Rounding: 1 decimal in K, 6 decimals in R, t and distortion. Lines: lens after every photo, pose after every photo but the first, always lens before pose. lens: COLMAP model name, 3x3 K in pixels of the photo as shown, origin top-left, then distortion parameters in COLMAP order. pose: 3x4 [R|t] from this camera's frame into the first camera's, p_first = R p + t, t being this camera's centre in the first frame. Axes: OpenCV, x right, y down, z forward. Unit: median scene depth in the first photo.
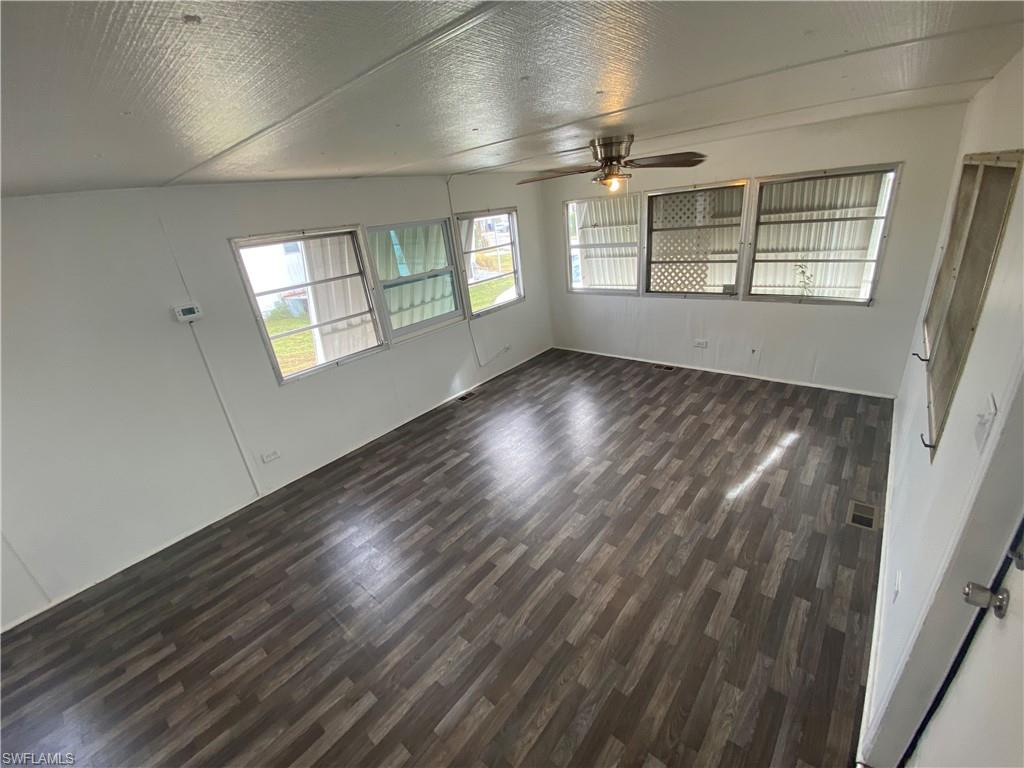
lens RADIAL K [[412.2, 0, 509.0], [0, 412.2, 381.9], [0, 0, 1]] dist [0.014017, -0.017821]
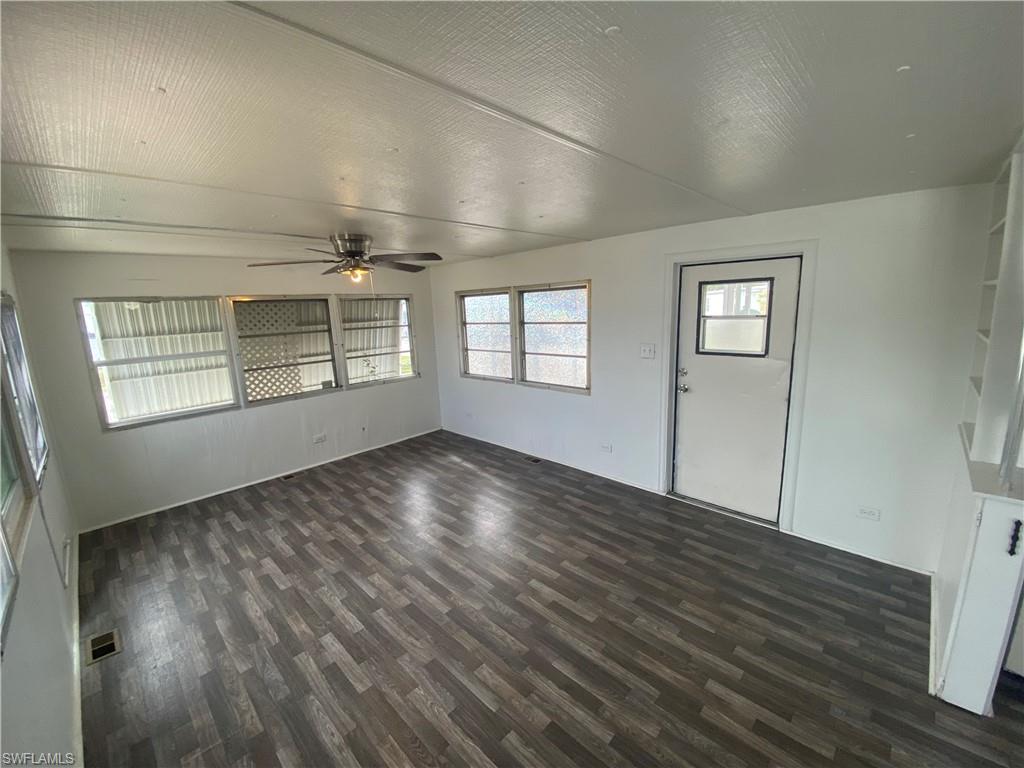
lens RADIAL K [[412.2, 0, 509.0], [0, 412.2, 381.9], [0, 0, 1]] dist [0.014017, -0.017821]
pose [[0.062805, -0.072043, 0.995422, -1.206804], [0.418080, 0.907559, 0.039306, -0.145645], [-0.906236, 0.413698, 0.087119, 0.960519]]
